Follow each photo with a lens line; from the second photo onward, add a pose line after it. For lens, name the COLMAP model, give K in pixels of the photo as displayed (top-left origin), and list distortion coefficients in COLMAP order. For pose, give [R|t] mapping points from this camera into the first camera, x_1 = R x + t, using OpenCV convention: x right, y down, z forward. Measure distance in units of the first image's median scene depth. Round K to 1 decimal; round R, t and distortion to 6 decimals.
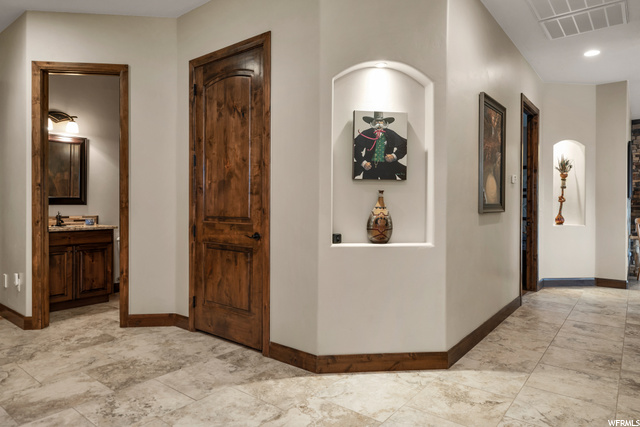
lens RADIAL K [[398.0, 0, 321.9], [0, 398.0, 209.3], [0, 0, 1]] dist [0.008633, 0.002273]
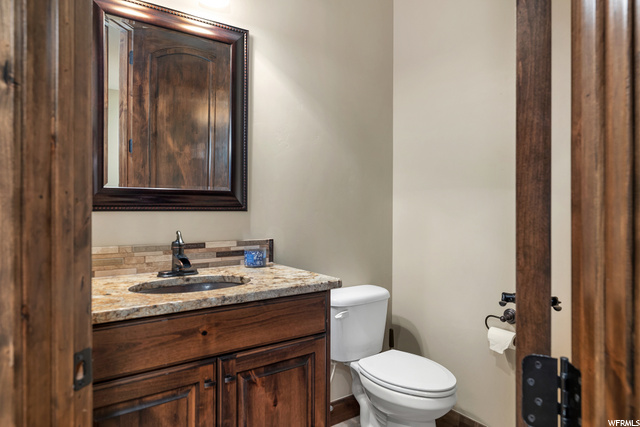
lens RADIAL K [[398.0, 0, 321.1], [0, 398.0, 215.3], [0, 0, 1]] dist [0.008633, 0.002273]
pose [[0.959697, 0.001486, -0.281034, -0.442954], [-0.002476, 0.999992, -0.003167, -0.005883], [0.281027, 0.003735, 0.959692, 0.702766]]
